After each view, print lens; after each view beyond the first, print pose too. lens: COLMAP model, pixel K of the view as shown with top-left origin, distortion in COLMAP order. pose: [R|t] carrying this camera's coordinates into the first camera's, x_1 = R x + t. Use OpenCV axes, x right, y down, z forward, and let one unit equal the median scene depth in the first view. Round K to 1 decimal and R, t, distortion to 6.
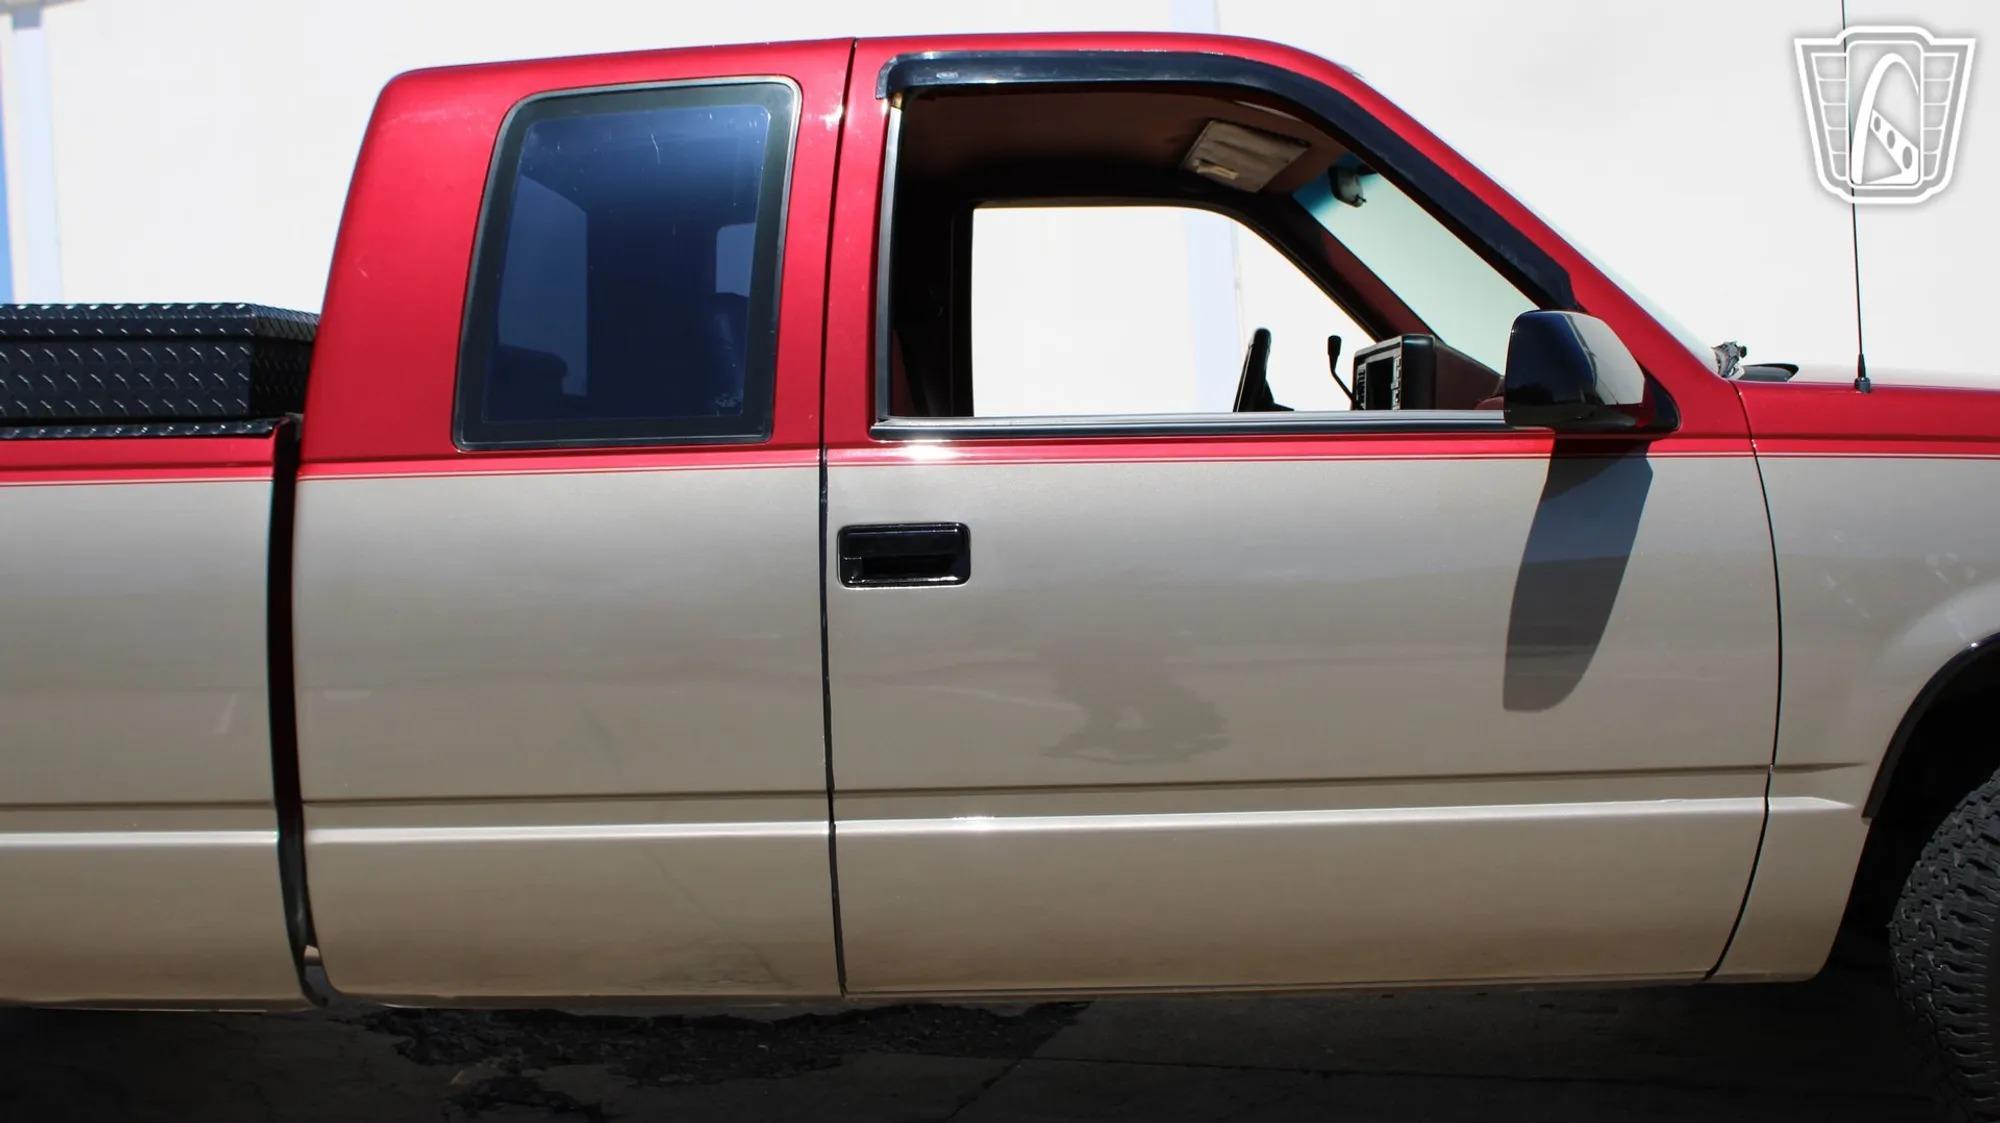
lens RADIAL K [[2159.6, 0, 1000.0], [0, 2159.6, 561.5], [0, 0, 1]] dist [-0.060759, 0.024598]
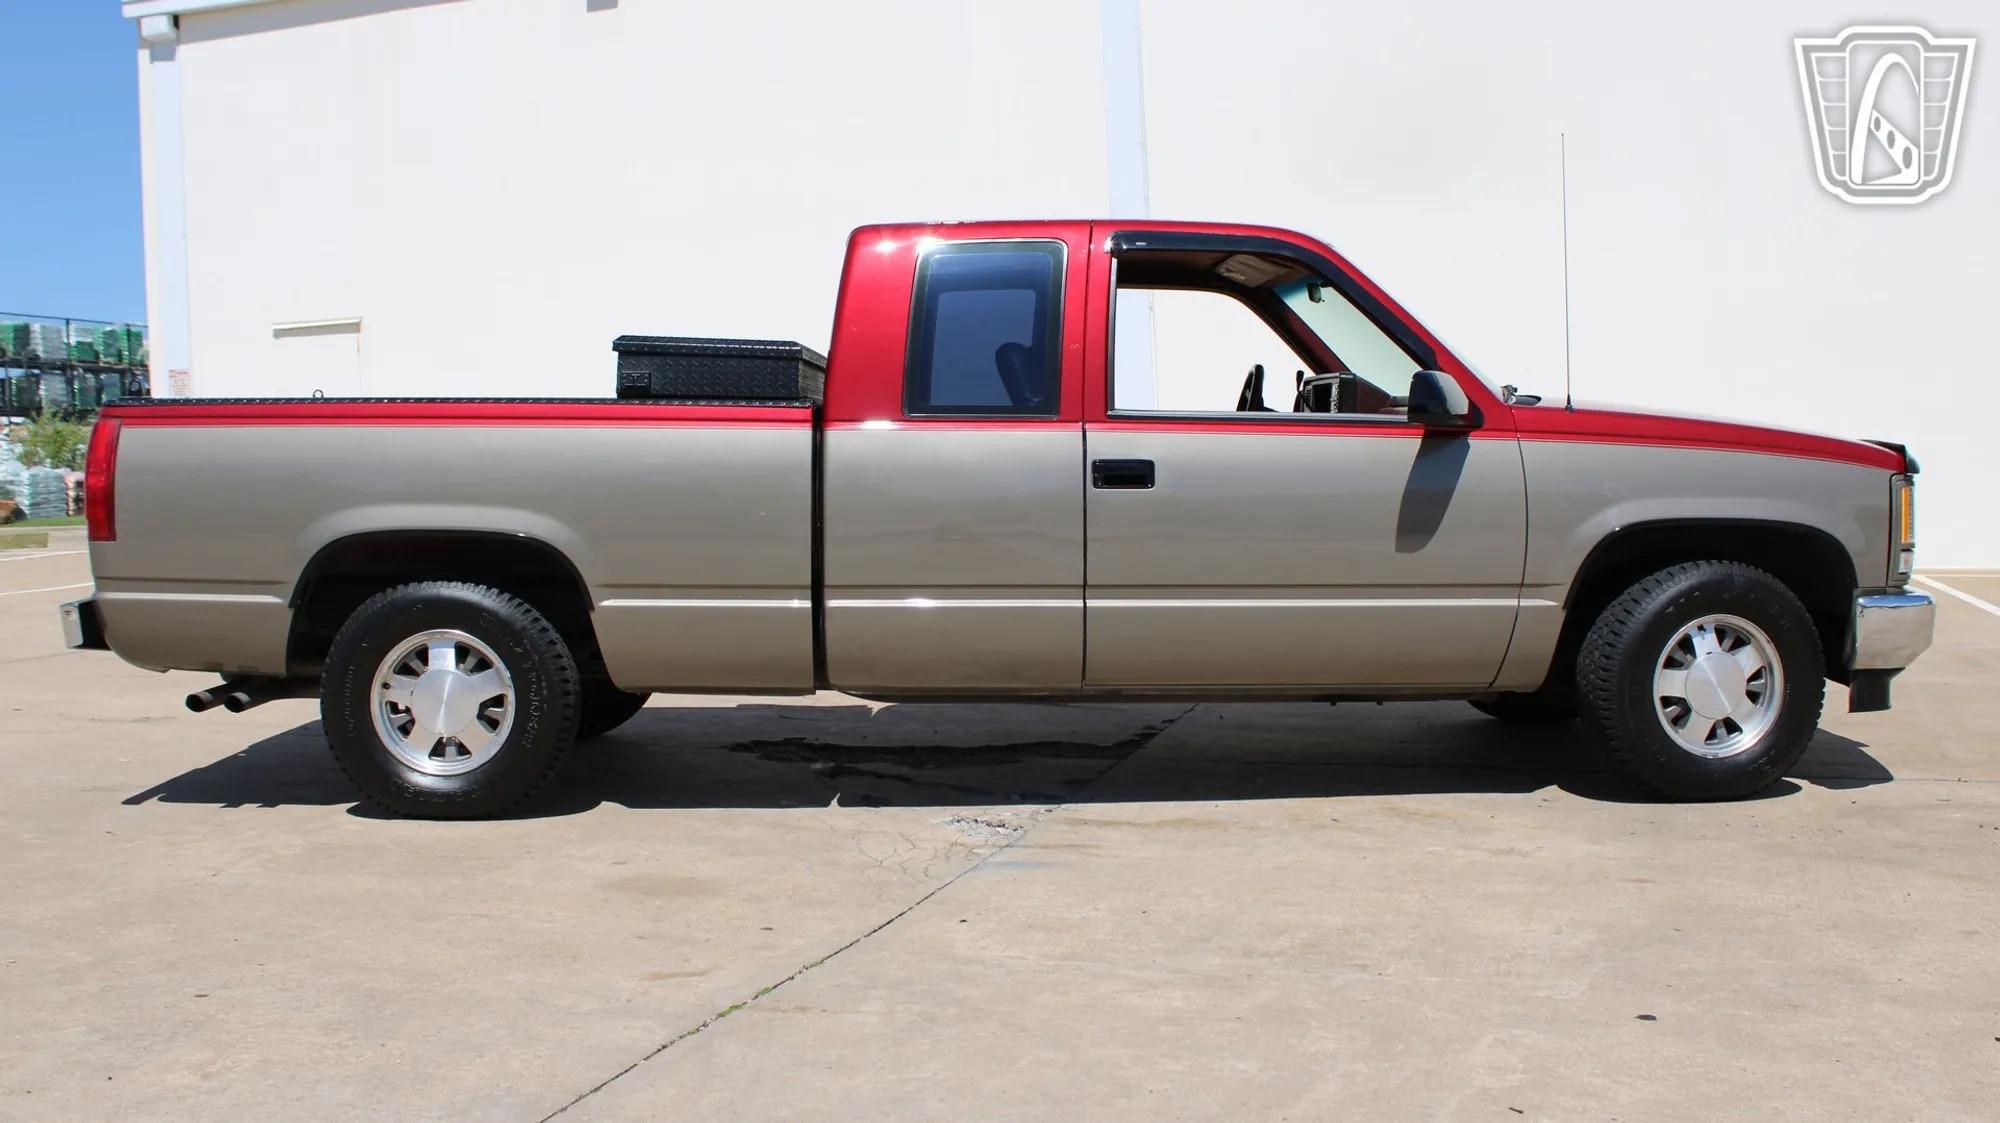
lens RADIAL K [[2052.3, 0, 1000.0], [0, 2052.3, 561.5], [0, 0, 1]] dist [-0.069044, 0.014618]
pose [[0.996443, 0.026832, 0.079881, -0.316318], [-0.027642, 0.999577, 0.009050, 0.066204], [-0.079604, -0.011226, 0.996763, -0.971978]]
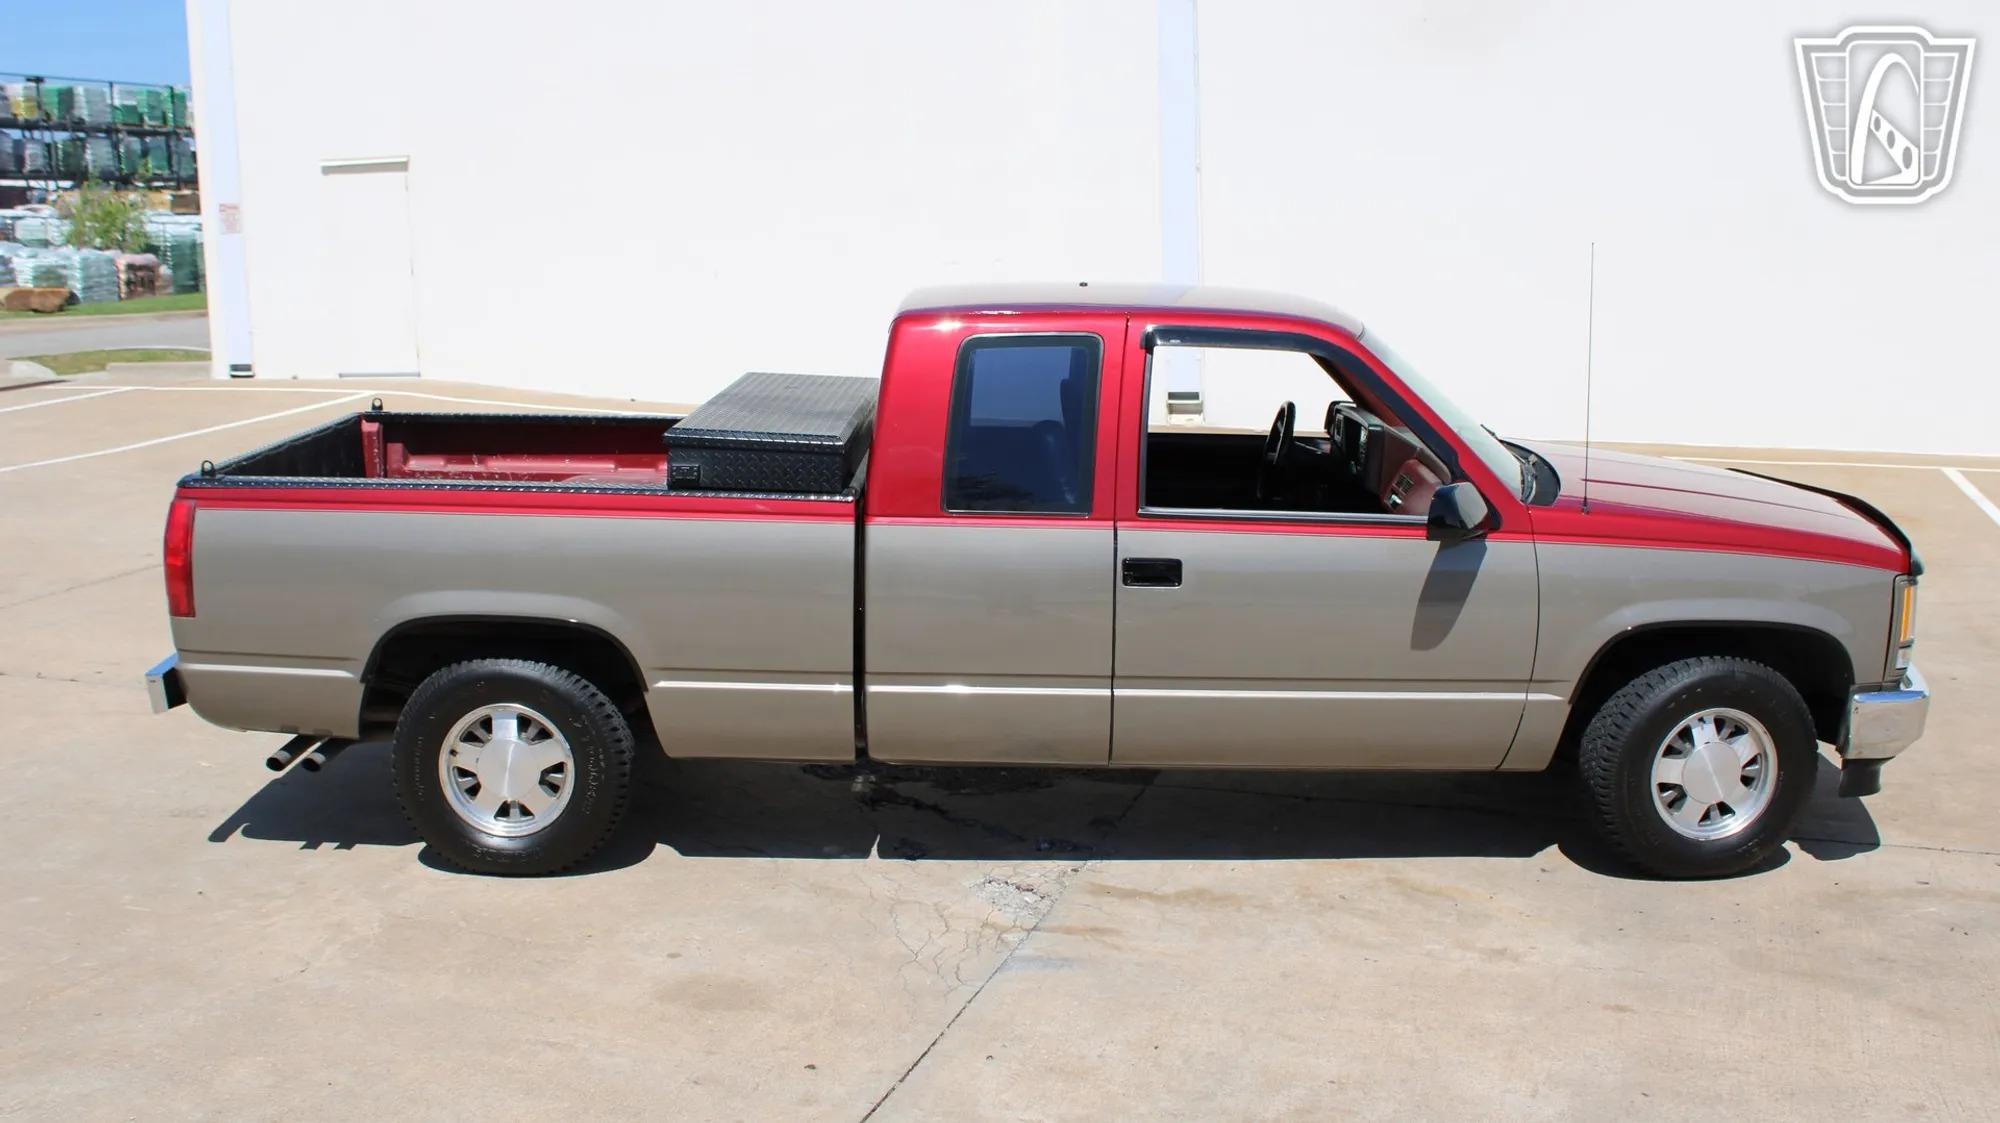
lens RADIAL K [[2052.3, 0, 1000.0], [0, 2052.3, 561.5], [0, 0, 1]] dist [-0.069044, 0.014618]
pose [[0.997523, 0.033207, 0.062005, -0.323004], [-0.041946, 0.988478, 0.145440, -0.305980], [-0.056461, -0.147680, 0.987422, -1.036614]]
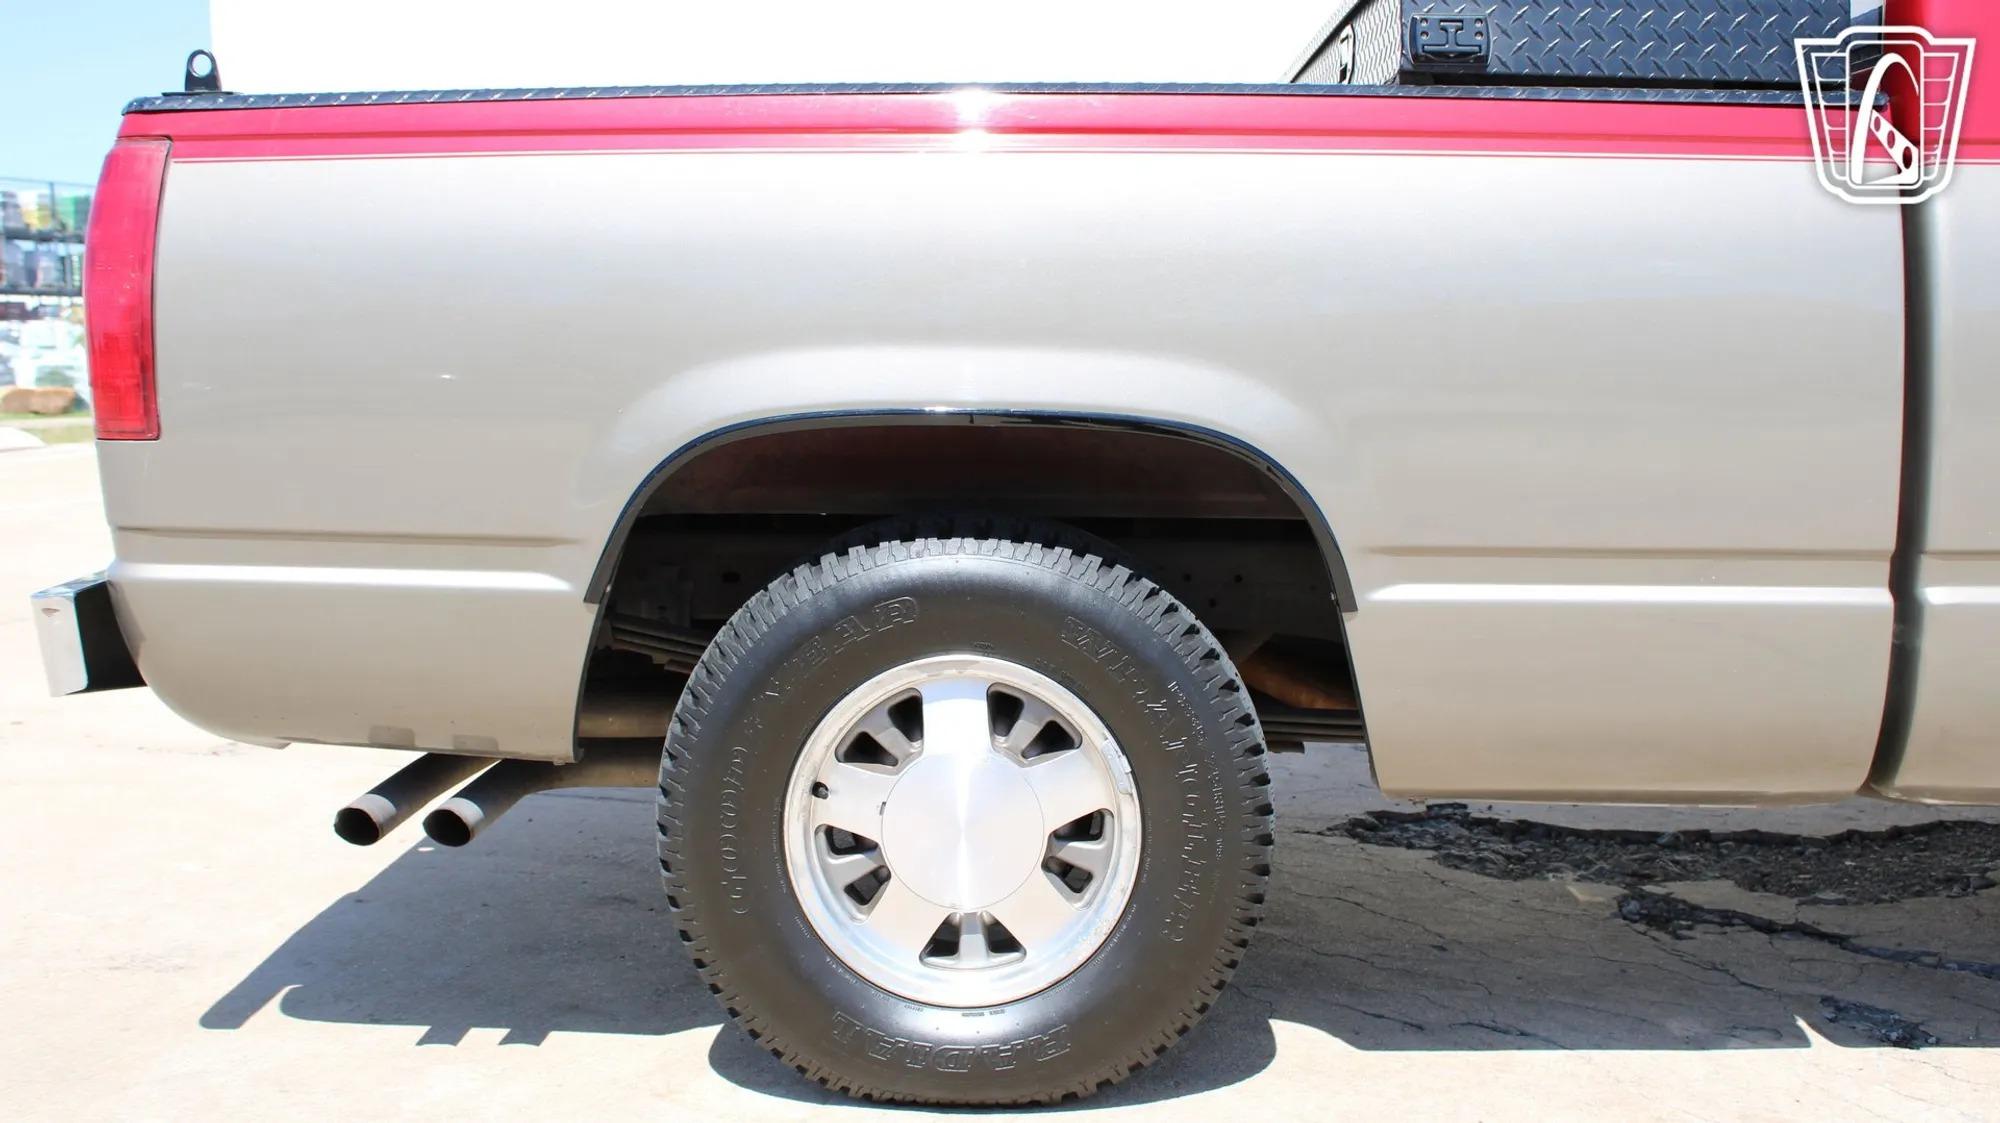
lens RADIAL K [[2052.3, 0, 1000.0], [0, 2052.3, 561.5], [0, 0, 1]] dist [-0.069044, 0.014618]
pose [[0.998480, 0.025407, 0.048907, -0.721406], [-0.028462, 0.997620, 0.062809, 0.076652], [-0.047195, -0.064106, 0.996827, 0.238478]]
